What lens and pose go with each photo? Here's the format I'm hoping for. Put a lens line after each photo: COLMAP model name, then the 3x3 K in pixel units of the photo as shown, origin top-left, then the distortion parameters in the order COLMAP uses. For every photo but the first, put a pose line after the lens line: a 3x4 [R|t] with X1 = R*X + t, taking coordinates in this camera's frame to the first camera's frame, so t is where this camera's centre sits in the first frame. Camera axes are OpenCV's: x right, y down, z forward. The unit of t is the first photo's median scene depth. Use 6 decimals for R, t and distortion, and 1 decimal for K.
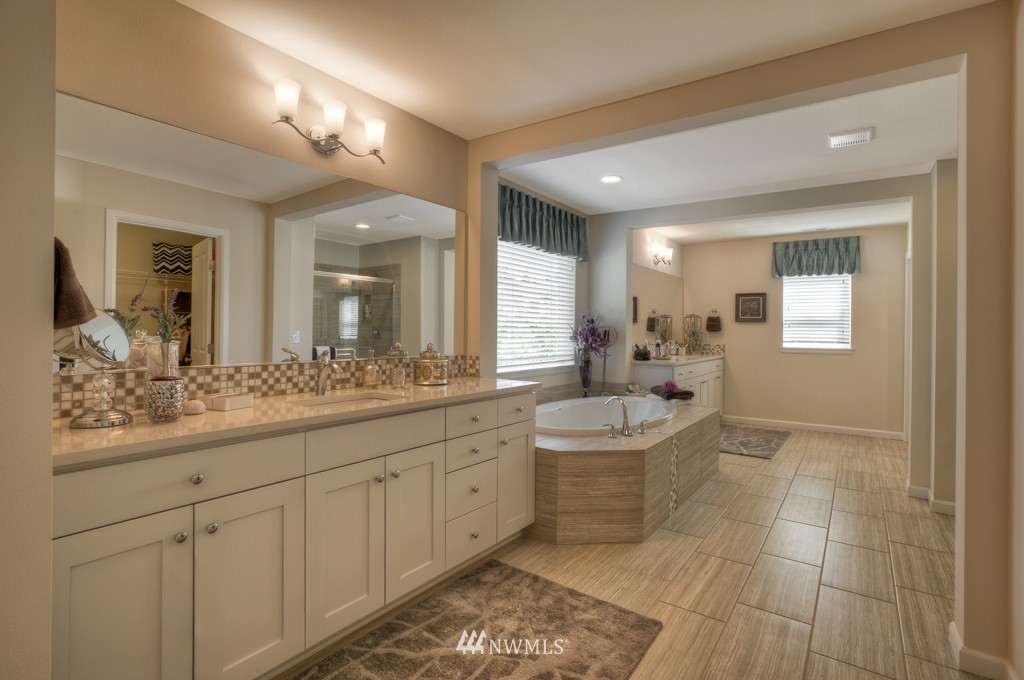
lens RADIAL K [[488.5, 0, 512.7], [0, 488.5, 333.7], [0, 0, 1]] dist [-0.025941, 0.005326]
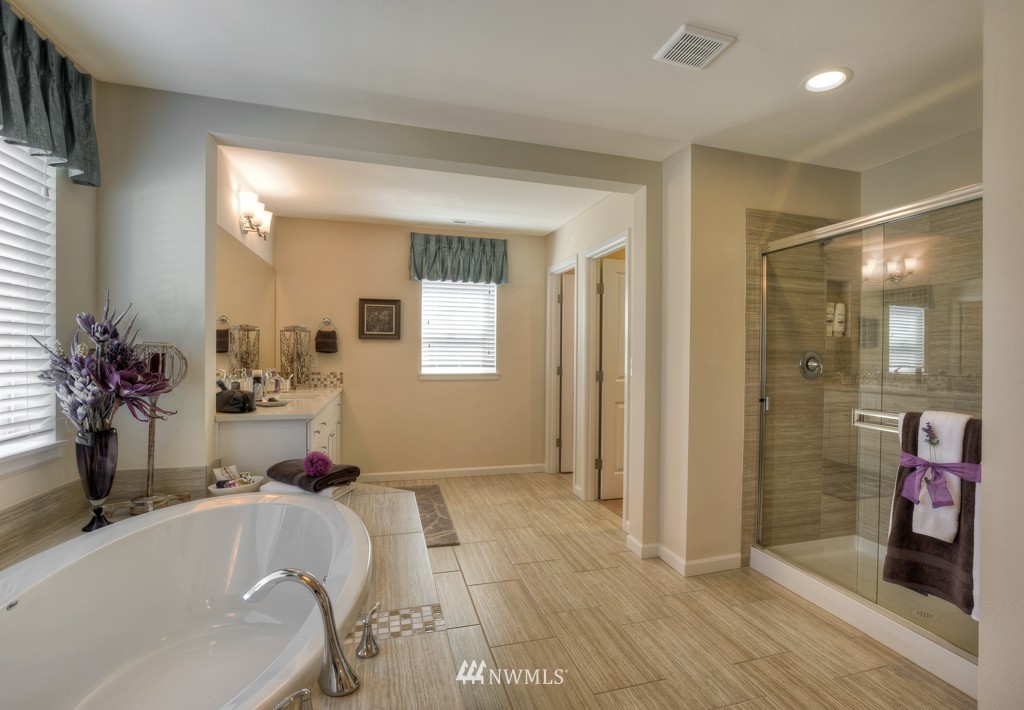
lens RADIAL K [[500.2, 0, 518.8], [0, 500.2, 356.1], [0, 0, 1]] dist [0.004908, 0.001023]
pose [[0.607174, -0.012320, 0.794473, 0.030982], [0.004777, 0.999918, 0.011855, -0.008150], [-0.794554, -0.003403, 0.607183, 0.439349]]
